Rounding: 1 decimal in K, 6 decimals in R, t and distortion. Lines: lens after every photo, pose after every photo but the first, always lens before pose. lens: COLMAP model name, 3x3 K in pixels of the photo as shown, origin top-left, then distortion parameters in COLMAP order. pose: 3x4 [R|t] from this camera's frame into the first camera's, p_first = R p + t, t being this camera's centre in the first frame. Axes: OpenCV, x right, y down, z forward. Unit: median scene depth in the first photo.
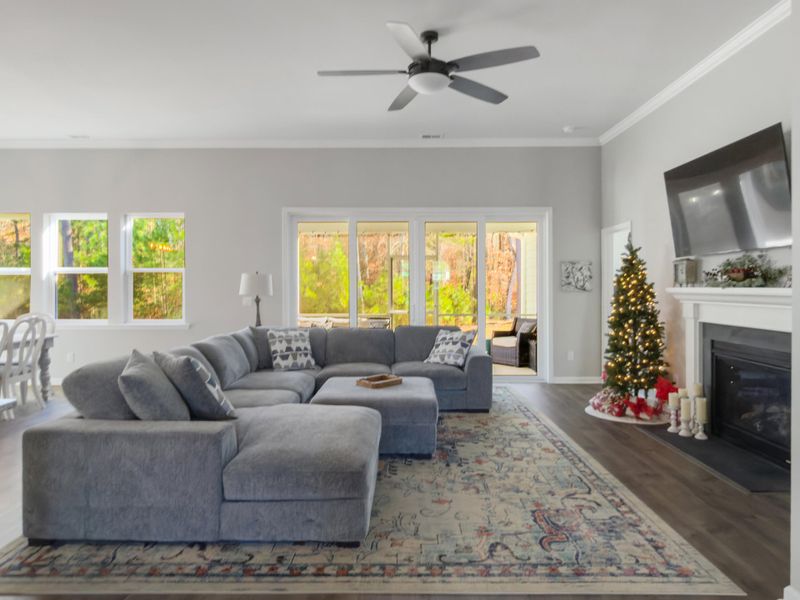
lens RADIAL K [[505.6, 0, 398.2], [0, 505.6, 283.6], [0, 0, 1]] dist [-0.000353, 0.000419]
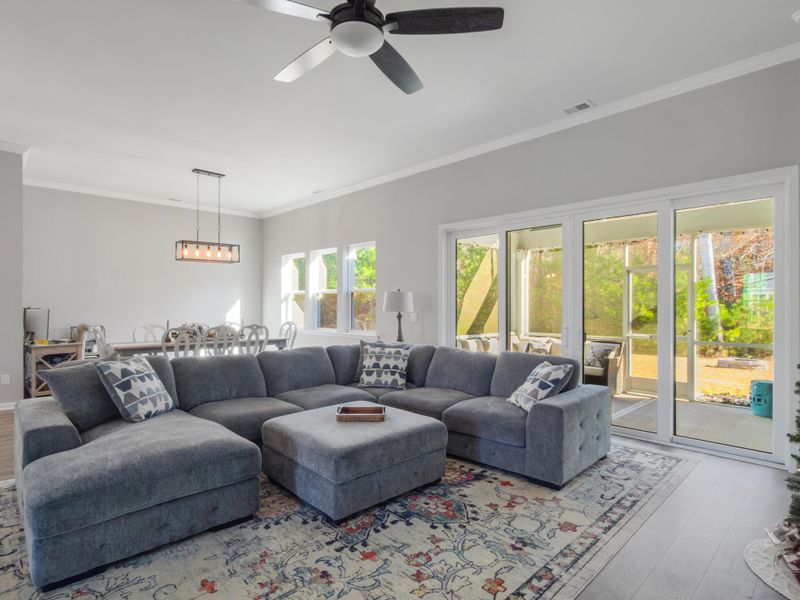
lens RADIAL K [[434.6, 0, 402.3], [0, 434.6, 303.0], [0, 0, 1]] dist [0.000145, 0.000029]
pose [[0.703281, 0.000122, -0.710912, 0.748946], [0.000454, 1.000000, 0.000621, 0.009042], [0.710912, -0.000759, 0.703281, 0.749877]]
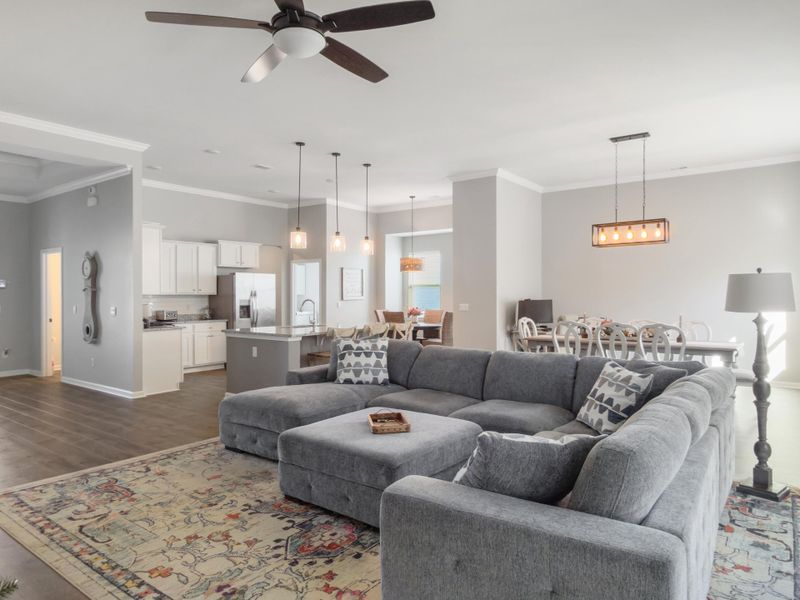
lens RADIAL K [[520.5, 0, 397.3], [0, 520.5, 294.2], [0, 0, 1]] dist [-0.005078, 0.000797]
pose [[-0.597618, 0.001024, -0.801781, 0.807607], [0.006656, 0.999971, -0.003684, 0.008443], [0.801754, -0.007538, -0.597607, 2.072310]]
